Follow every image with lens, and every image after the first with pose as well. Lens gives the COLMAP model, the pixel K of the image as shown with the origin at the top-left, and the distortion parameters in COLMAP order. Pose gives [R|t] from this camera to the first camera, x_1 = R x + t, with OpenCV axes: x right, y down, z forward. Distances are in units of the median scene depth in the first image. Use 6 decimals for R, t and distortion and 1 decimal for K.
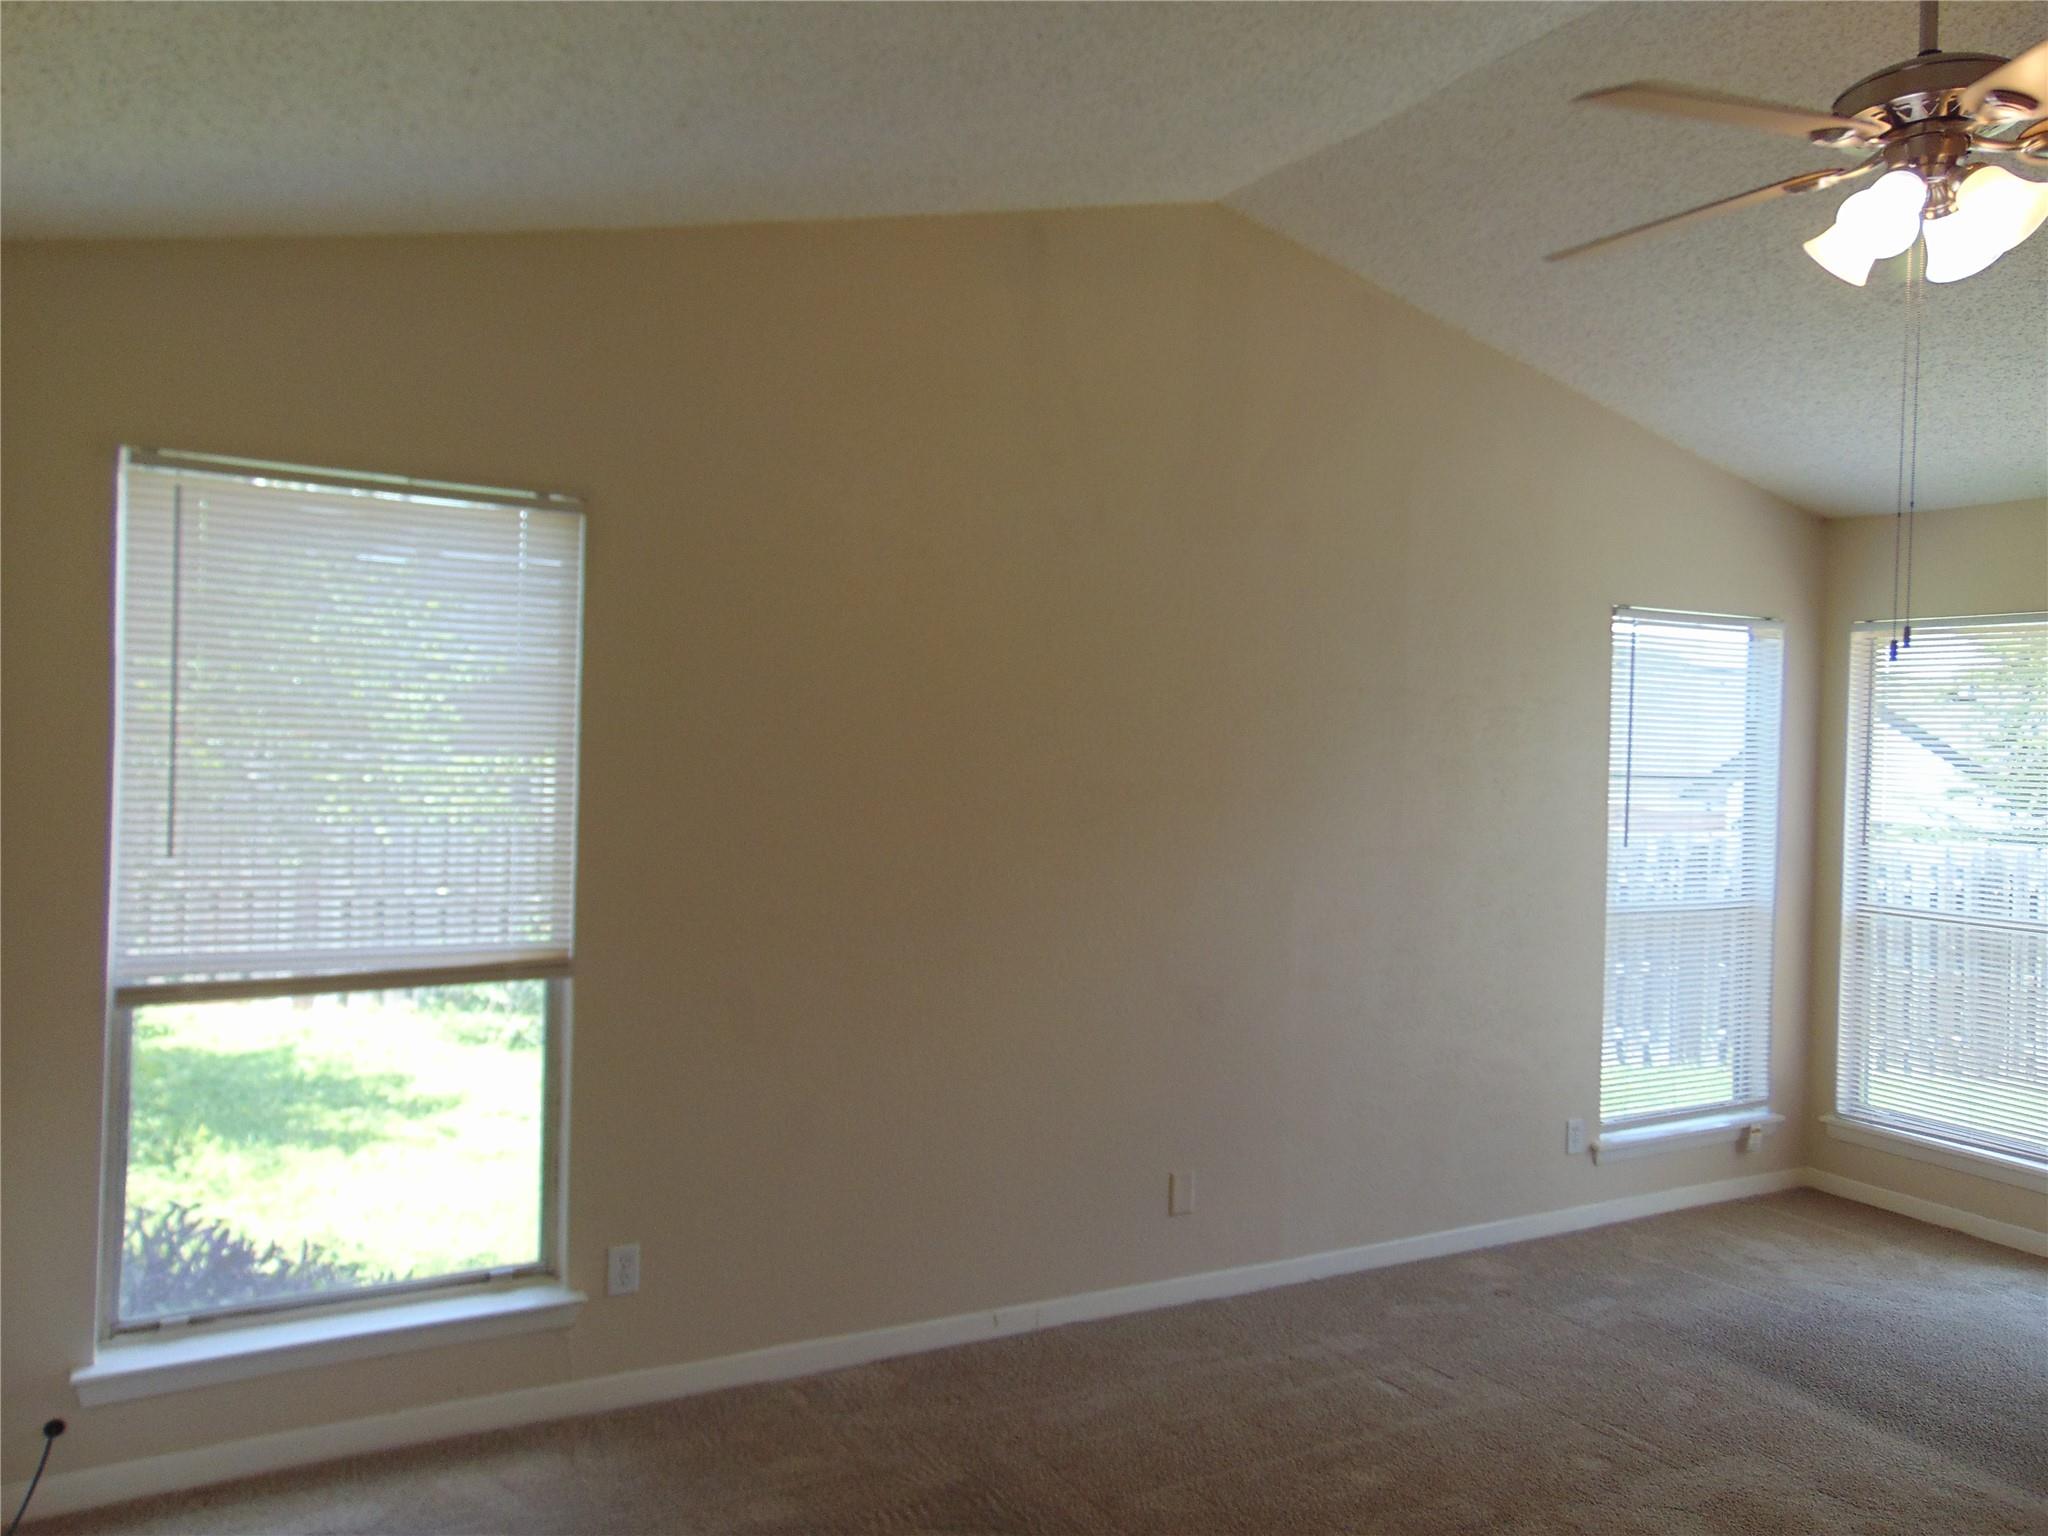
lens RADIAL K [[1528.9, 0, 1020.7], [0, 1528.9, 773.6], [0, 0, 1]] dist [0.013736, 0.001316]
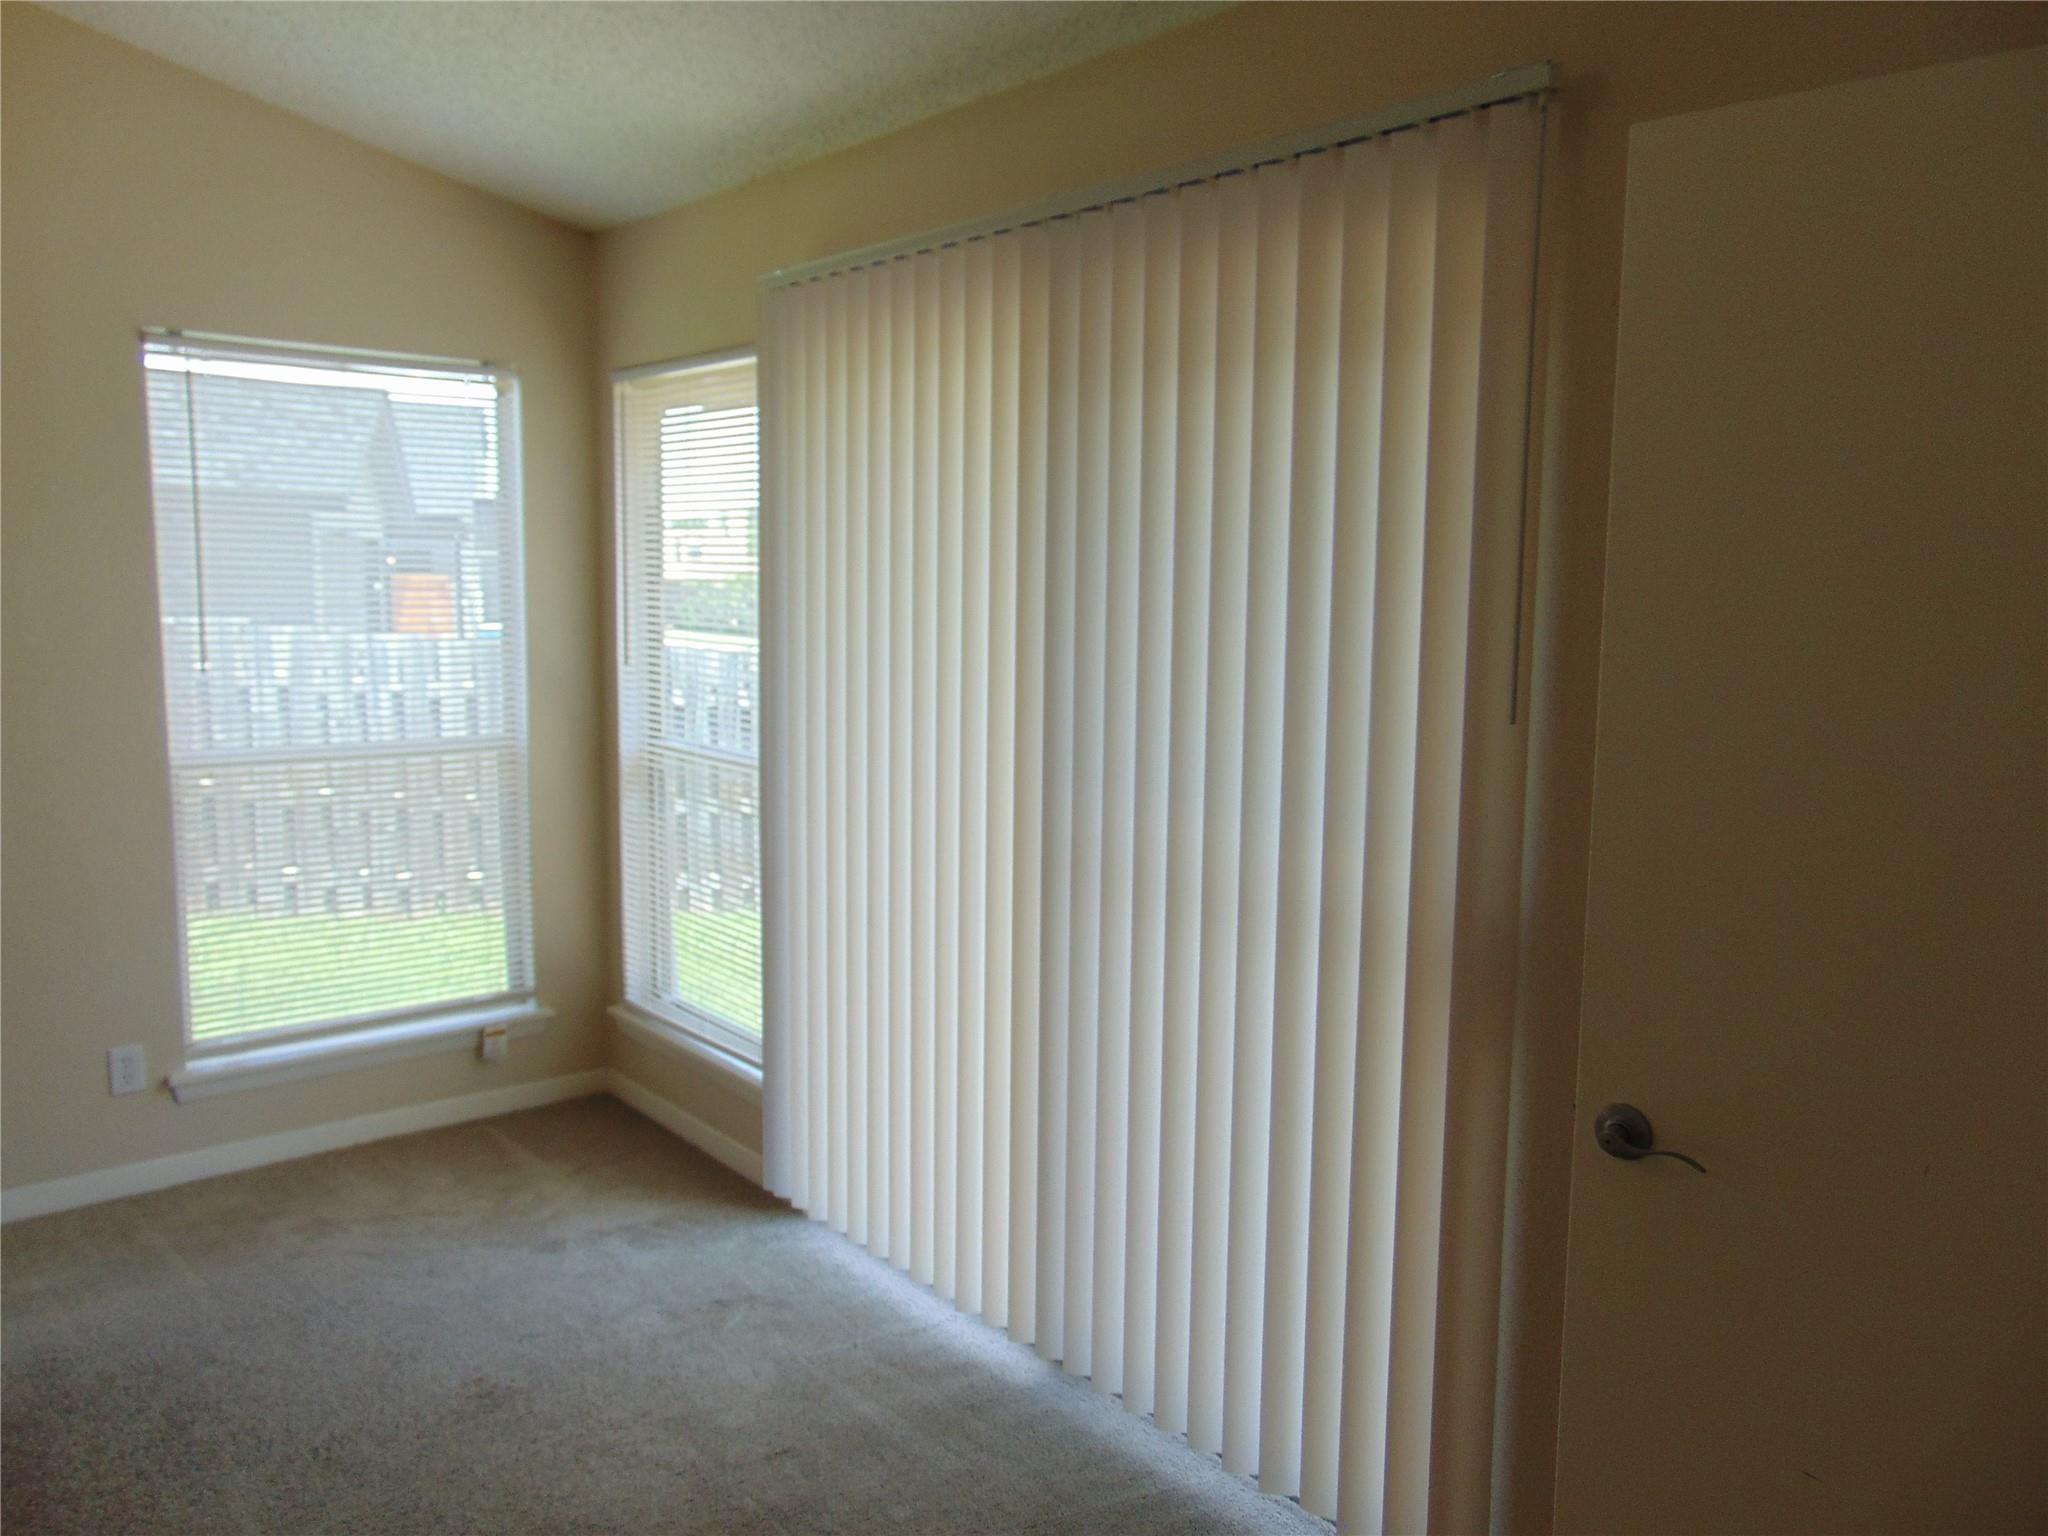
lens RADIAL K [[1528.9, 0, 1026.6], [0, 1528.9, 760.8], [0, 0, 1]] dist [0.013736, 0.001316]
pose [[0.981472, -0.030904, 0.189095, 0.634499], [0.011510, 0.994634, 0.102816, 0.019073], [-0.191257, -0.098735, 0.976561, 0.212096]]
